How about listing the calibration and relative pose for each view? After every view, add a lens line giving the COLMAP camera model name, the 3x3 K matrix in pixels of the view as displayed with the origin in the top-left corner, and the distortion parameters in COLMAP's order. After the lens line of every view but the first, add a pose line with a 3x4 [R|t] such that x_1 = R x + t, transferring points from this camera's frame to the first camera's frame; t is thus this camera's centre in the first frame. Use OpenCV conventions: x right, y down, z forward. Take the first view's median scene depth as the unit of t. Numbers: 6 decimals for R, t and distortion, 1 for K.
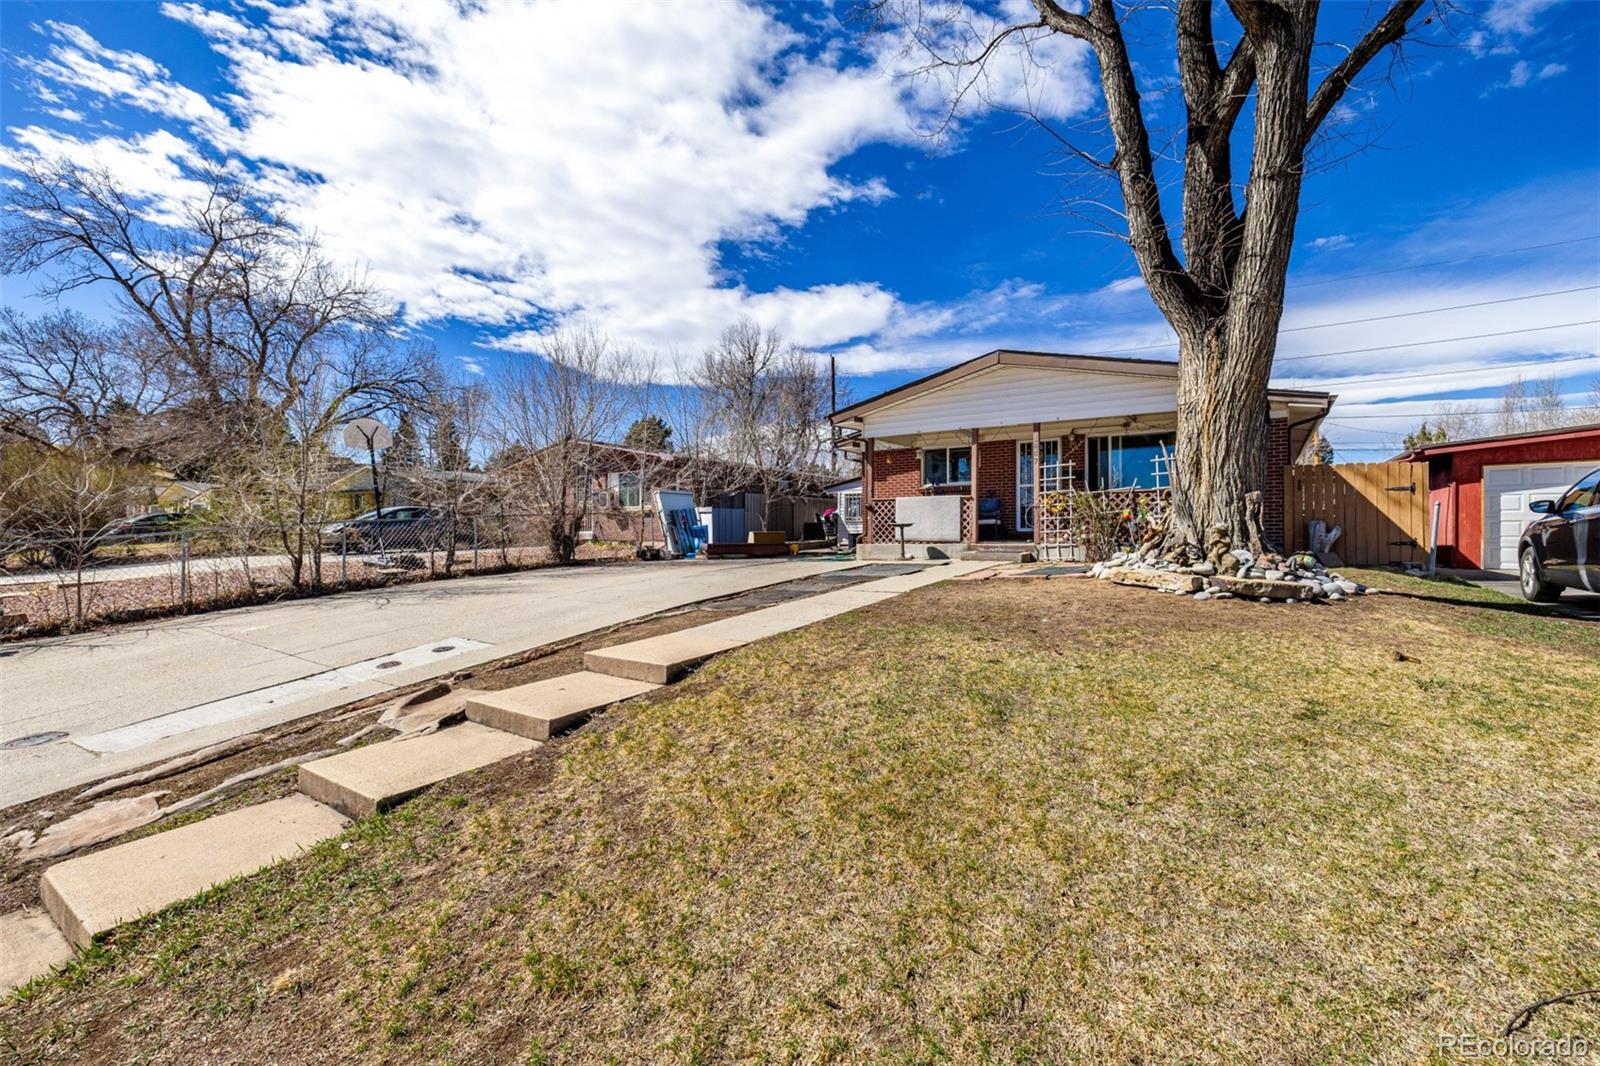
lens RADIAL K [[657.9, 0, 800.0], [0, 657.9, 533.0], [0, 0, 1]] dist [-0.001835, -0.000433]
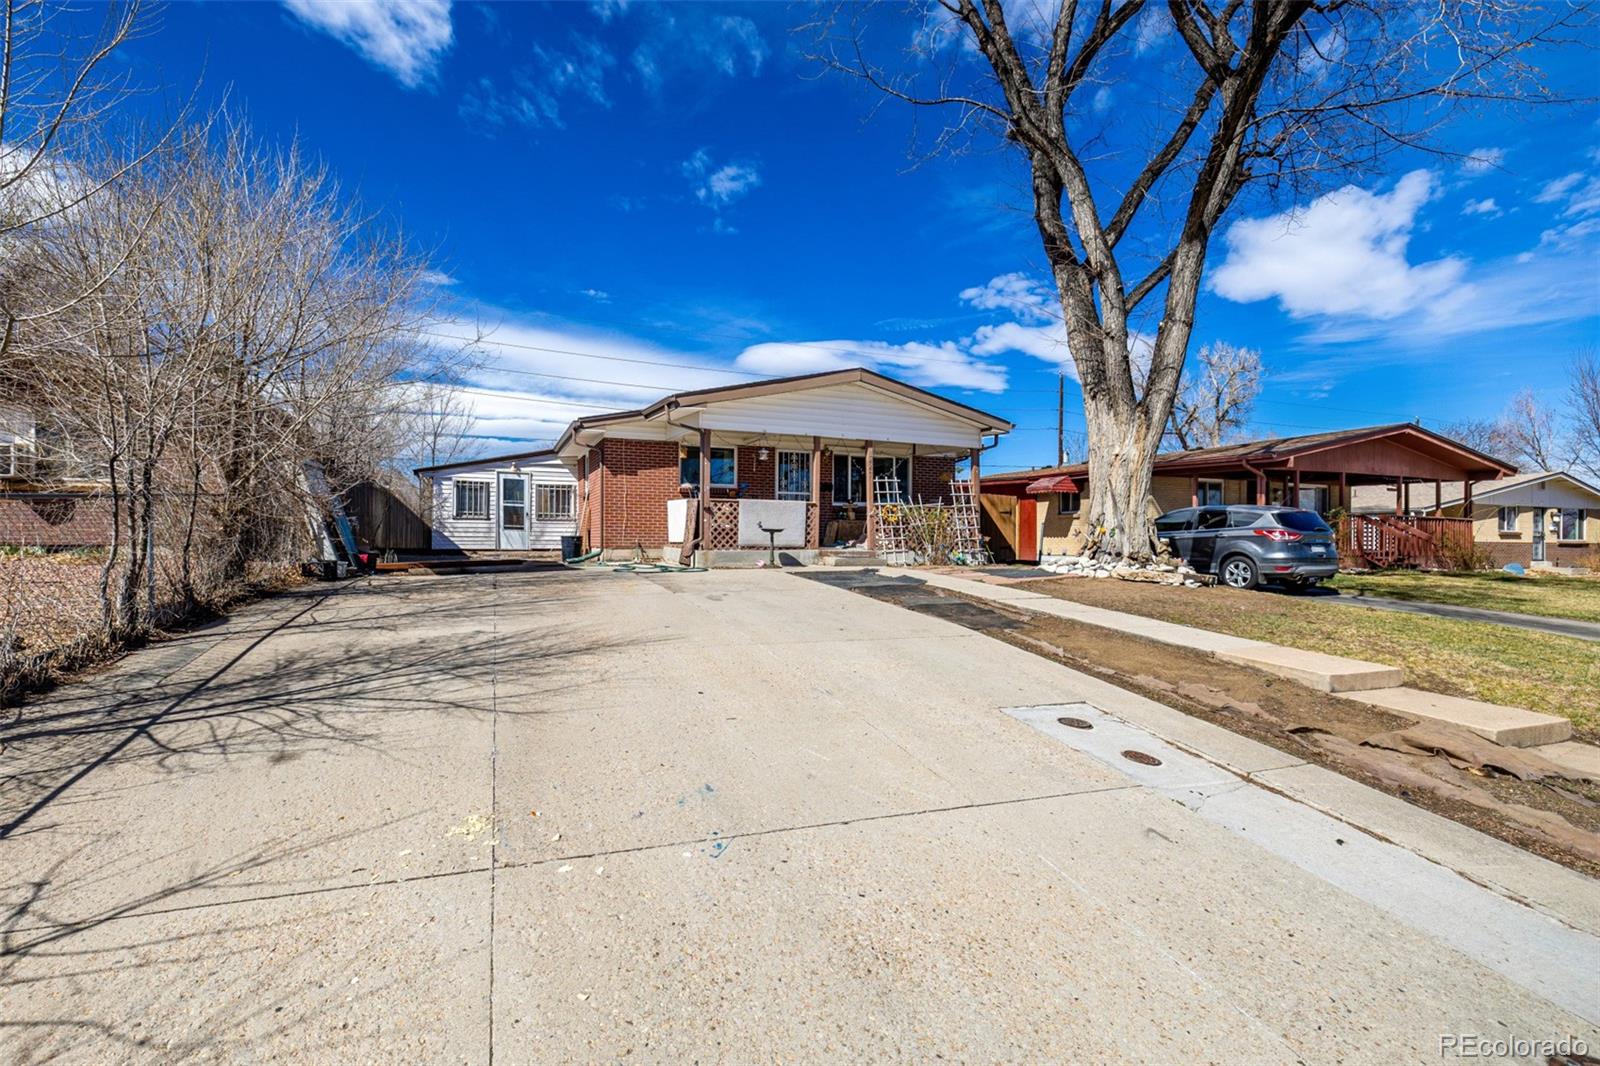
lens RADIAL K [[657.9, 0, 800.0], [0, 657.9, 533.0], [0, 0, 1]] dist [-0.001835, -0.000433]
pose [[0.574611, 0.011080, 0.818352, -0.584057], [-0.013710, 0.999898, -0.003911, -0.004845], [-0.818312, -0.008972, 0.574705, 0.432208]]
